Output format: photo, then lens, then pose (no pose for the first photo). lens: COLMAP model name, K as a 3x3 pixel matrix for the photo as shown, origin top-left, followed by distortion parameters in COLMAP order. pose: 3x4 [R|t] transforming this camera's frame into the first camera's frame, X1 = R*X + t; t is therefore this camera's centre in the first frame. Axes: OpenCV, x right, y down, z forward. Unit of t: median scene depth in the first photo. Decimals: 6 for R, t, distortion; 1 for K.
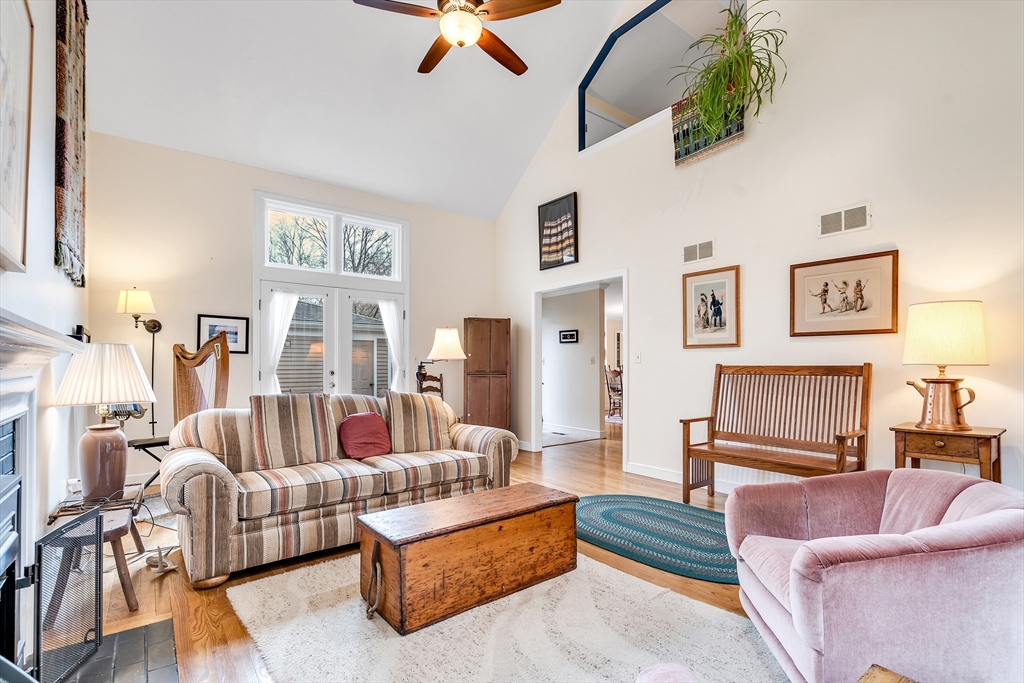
lens RADIAL K [[471.6, 0, 514.3], [0, 471.6, 363.5], [0, 0, 1]] dist [-0.000645, -0.000009]
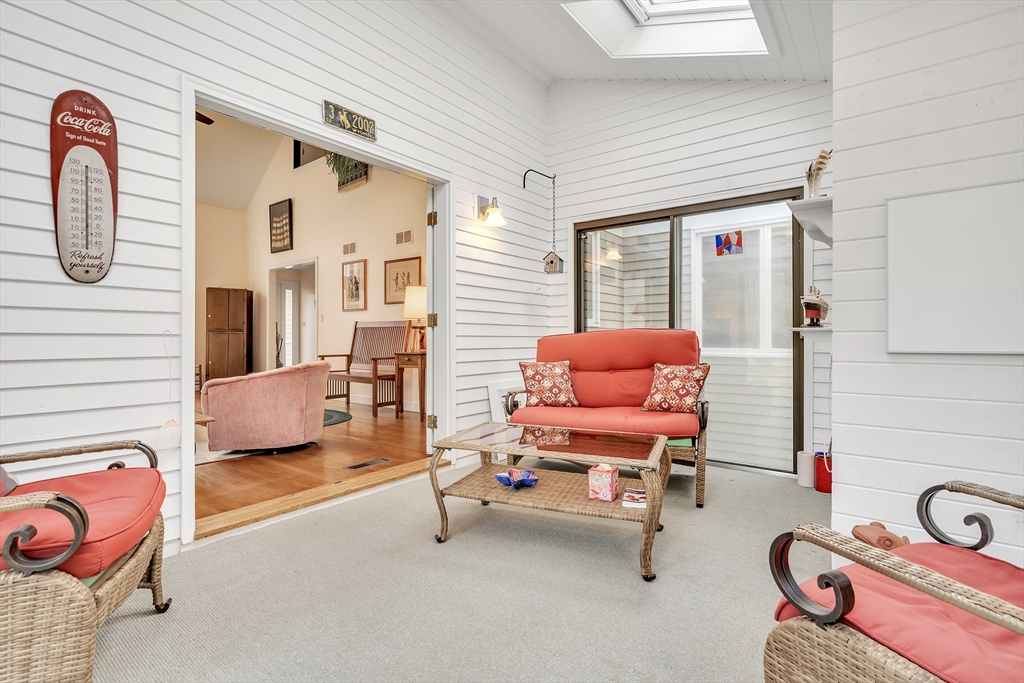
lens RADIAL K [[471.6, 0, 512.0], [0, 471.6, 341.5], [0, 0, 1]] dist [-0.000018, 0.000690]
pose [[0.968432, -0.001168, 0.249276, 0.506710], [-0.001513, 0.999943, 0.010566, 0.048158], [-0.249275, -0.010610, 0.968375, -0.614582]]
